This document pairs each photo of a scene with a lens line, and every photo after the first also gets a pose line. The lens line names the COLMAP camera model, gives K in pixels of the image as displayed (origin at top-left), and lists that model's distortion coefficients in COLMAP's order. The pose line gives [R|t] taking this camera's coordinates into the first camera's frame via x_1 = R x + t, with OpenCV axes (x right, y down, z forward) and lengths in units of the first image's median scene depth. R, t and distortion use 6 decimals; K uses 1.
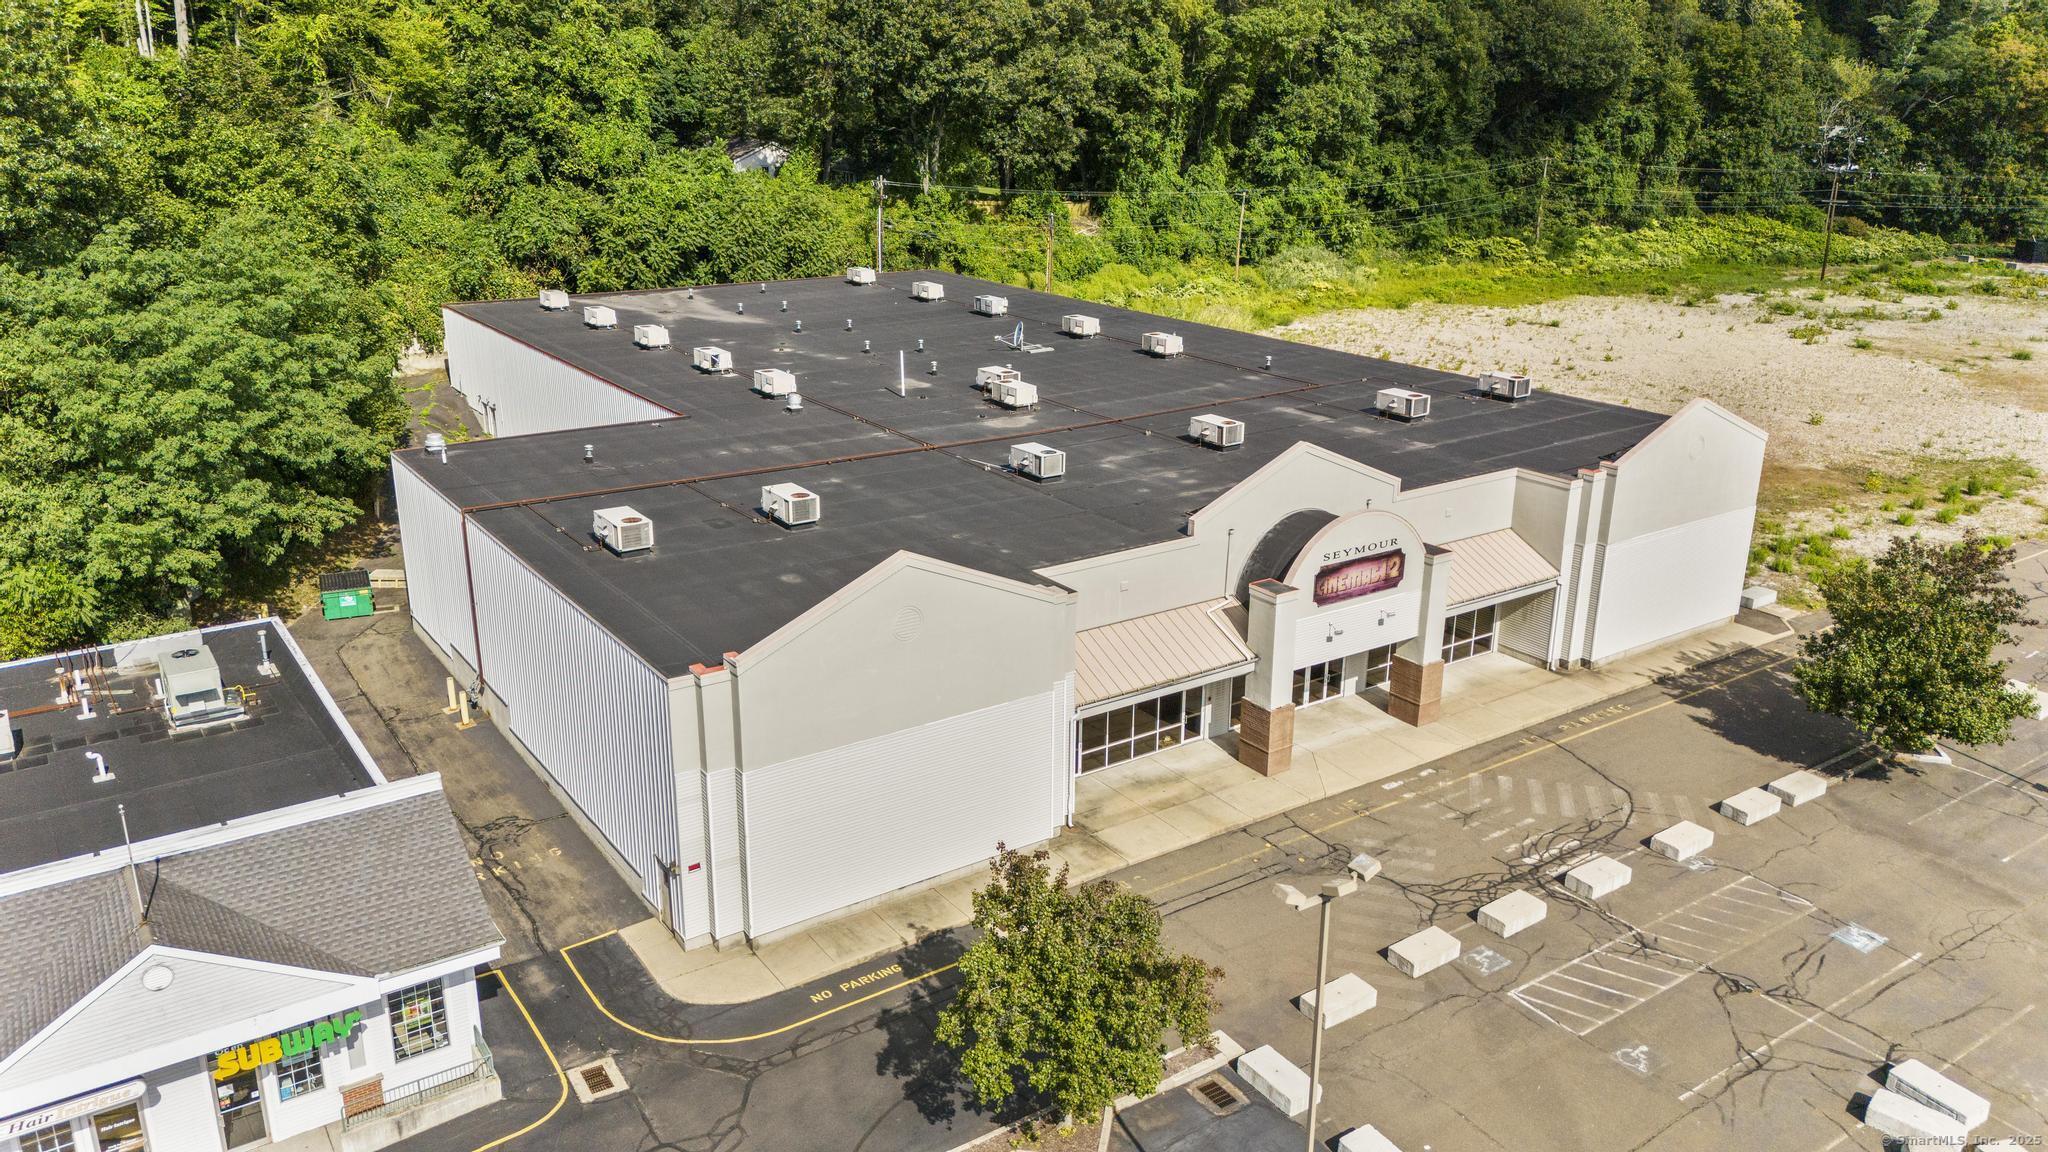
lens RADIAL K [[1488.6, 0, 1033.7], [0, 1488.6, 564.3], [0, 0, 1]] dist [0.073249, -0.044318]
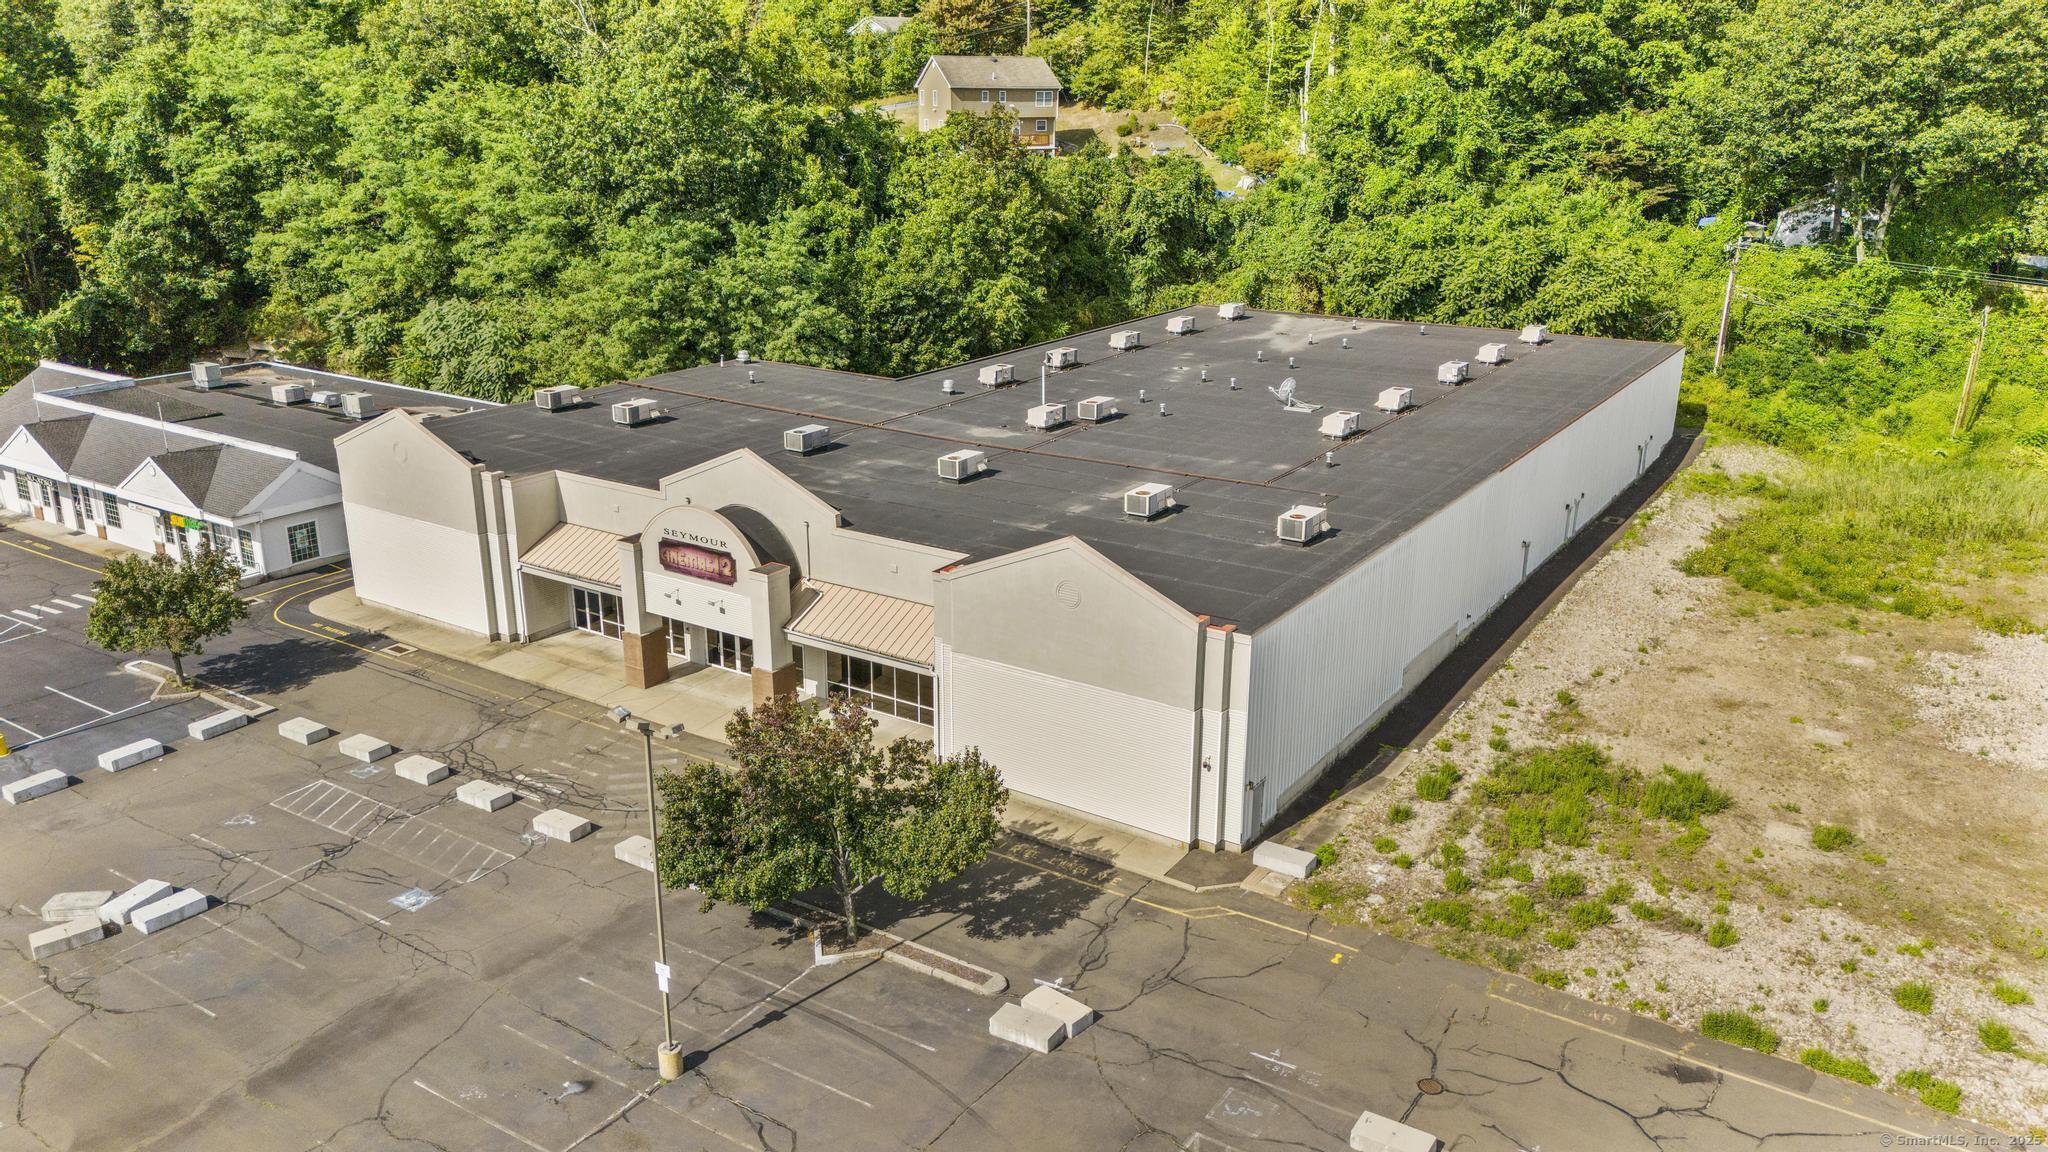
lens RADIAL K [[1488.6, 0, 1018.1], [0, 1488.6, 568.4], [0, 0, 1]] dist [0.073249, -0.044318]
pose [[0.377259, 0.278855, -0.883128, 0.584496], [-0.291036, 0.940978, 0.172796, -0.113922], [0.879189, 0.191833, 0.436149, 0.300668]]
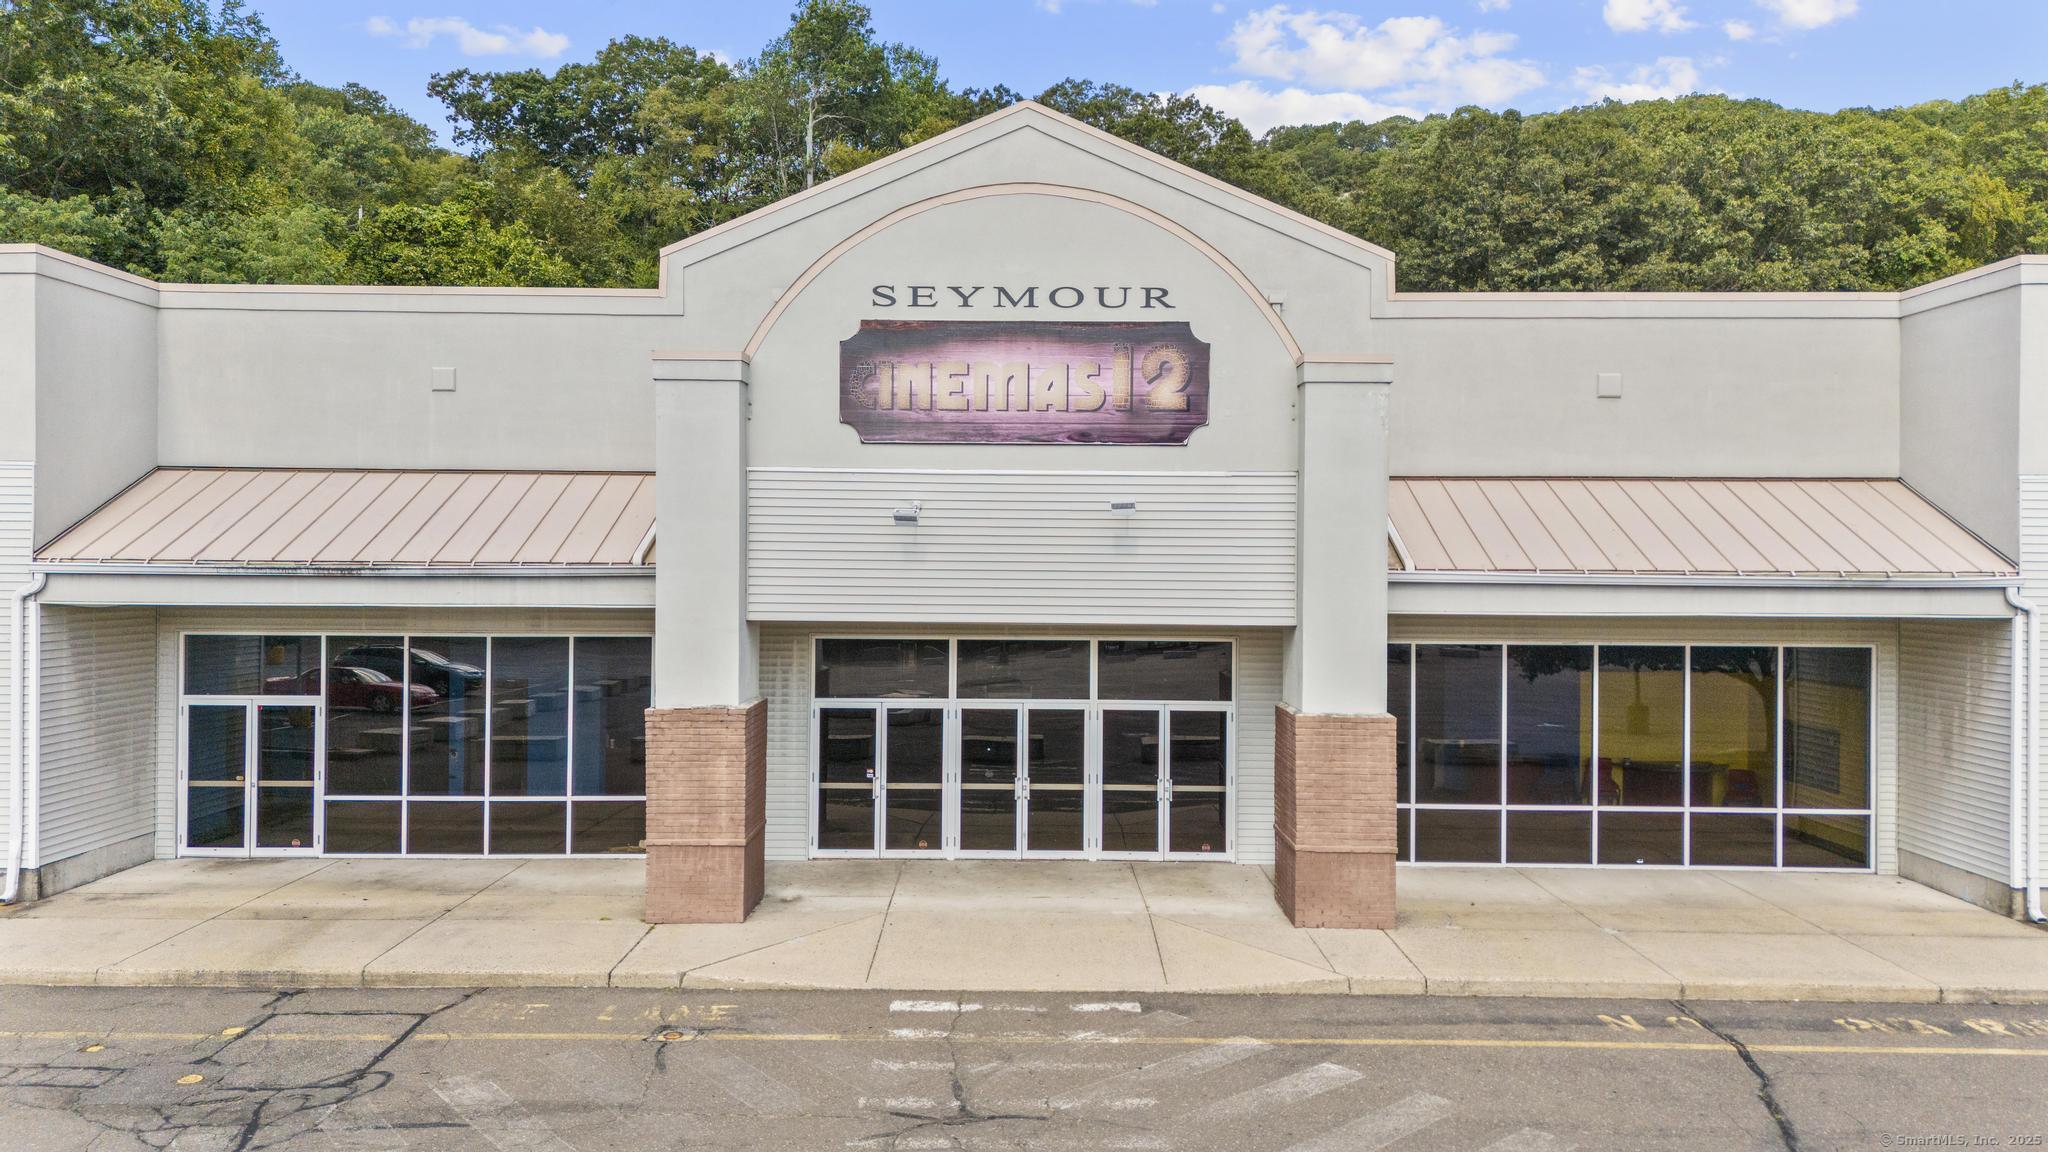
lens RADIAL K [[1488.6, 0, 1026.1], [0, 1488.6, 571.8], [0, 0, 1]] dist [0.073249, -0.044318]
pose [[0.816822, 0.002886, -0.576882, 0.176894], [-0.180319, 0.951160, -0.250559, 0.057337], [0.547984, 0.308685, 0.777449, 0.319149]]
